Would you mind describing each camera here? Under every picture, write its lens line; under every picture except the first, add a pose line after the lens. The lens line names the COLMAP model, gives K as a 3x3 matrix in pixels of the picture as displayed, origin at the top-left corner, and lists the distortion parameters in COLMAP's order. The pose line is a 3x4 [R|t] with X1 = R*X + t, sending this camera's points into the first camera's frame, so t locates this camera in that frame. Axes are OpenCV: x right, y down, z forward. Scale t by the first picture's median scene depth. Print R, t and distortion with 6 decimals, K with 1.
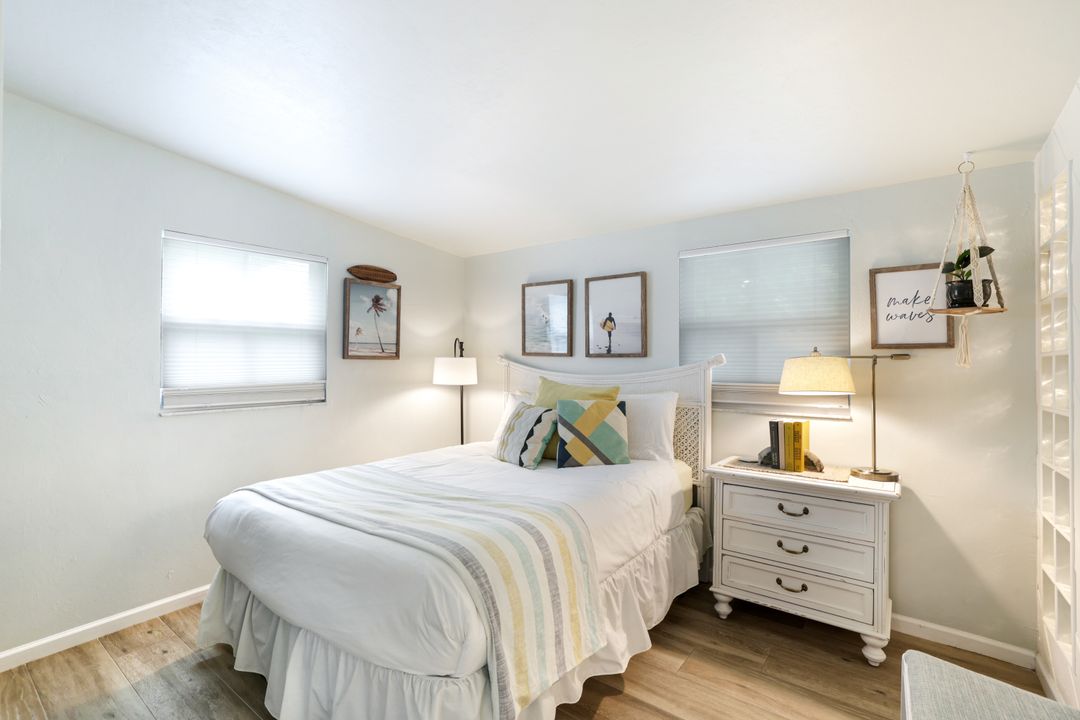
lens RADIAL K [[467.2, 0, 540.0], [0, 467.2, 360.0], [0, 0, 1]] dist [-0.001289, -0.000025]
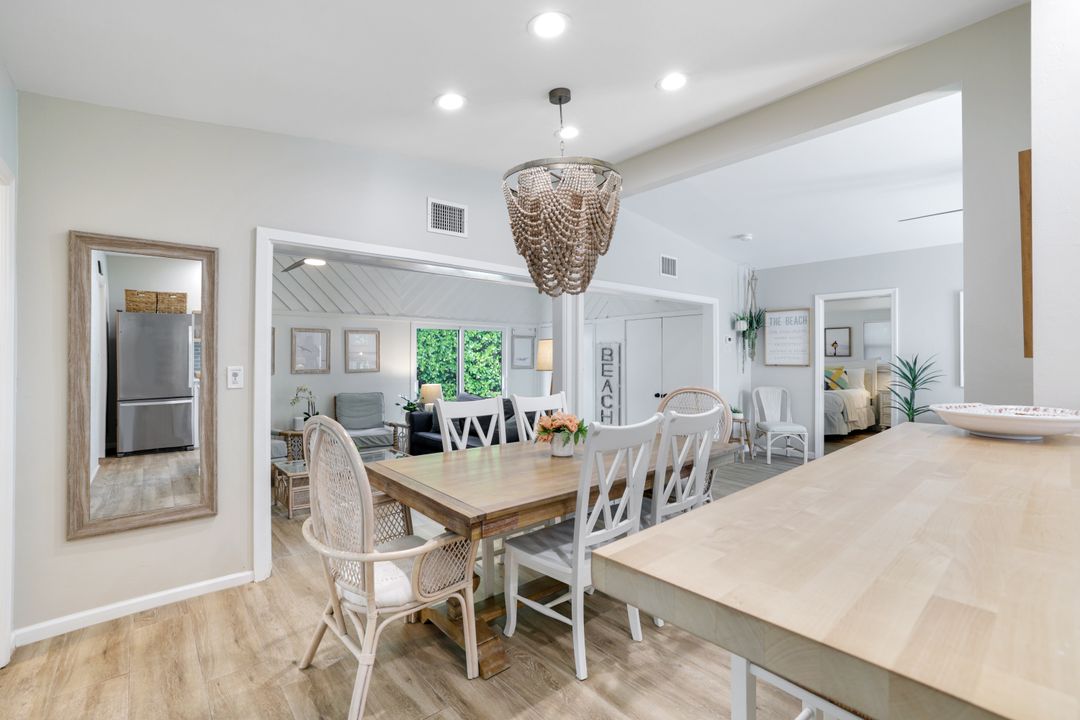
lens RADIAL K [[467.2, 0, 540.0], [0, 467.2, 360.0], [0, 0, 1]] dist [-0.001289, -0.000025]
pose [[0.975327, -0.011742, -0.220453, -1.071122], [0.012038, 0.999928, 0.000000, -0.008254], [0.220437, -0.002654, 0.975397, -2.374226]]
